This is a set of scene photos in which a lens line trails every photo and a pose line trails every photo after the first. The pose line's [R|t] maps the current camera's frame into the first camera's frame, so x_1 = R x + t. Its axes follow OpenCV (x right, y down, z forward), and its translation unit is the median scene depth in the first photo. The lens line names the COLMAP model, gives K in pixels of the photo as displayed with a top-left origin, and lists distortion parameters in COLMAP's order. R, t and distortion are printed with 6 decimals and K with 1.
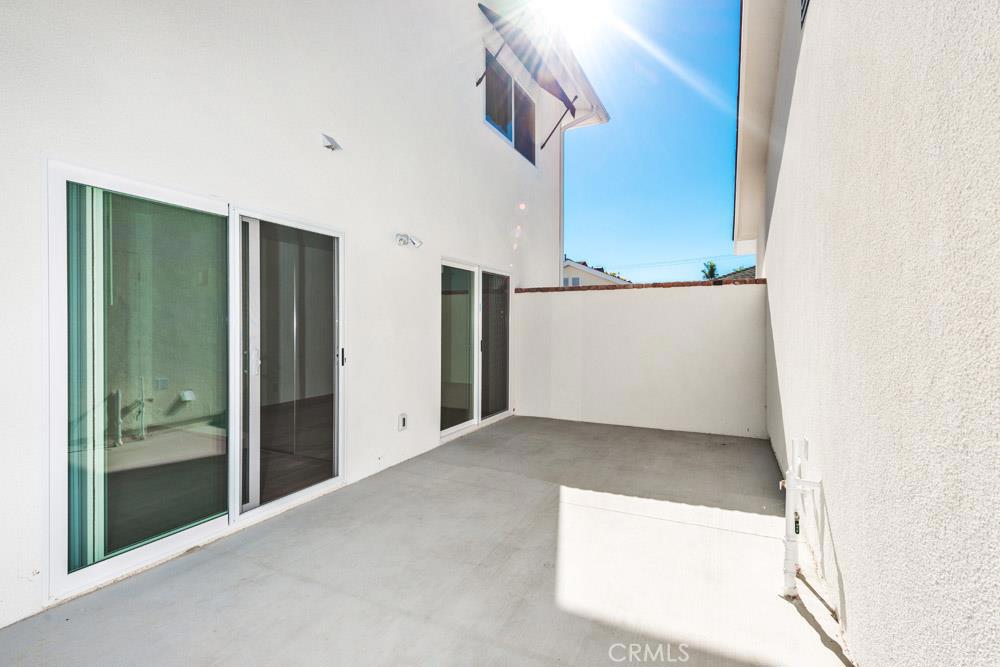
lens RADIAL K [[463.9, 0, 500.6], [0, 463.9, 331.0], [0, 0, 1]] dist [0.013966, -0.000700]
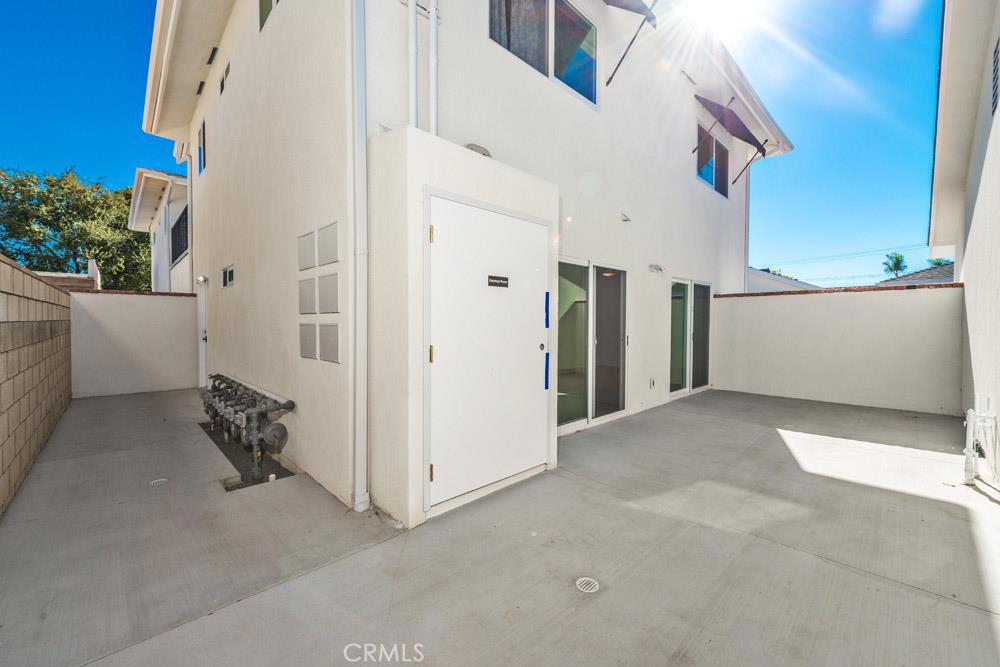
lens RADIAL K [[398.7, 0, 498.5], [0, 398.7, 332.8], [0, 0, 1]] dist [0.003726, -0.000570]
pose [[0.937402, 0.007488, -0.348168, -0.172558], [-0.002444, 0.999886, 0.014923, 0.003660], [0.348240, -0.013138, 0.937313, -0.343620]]
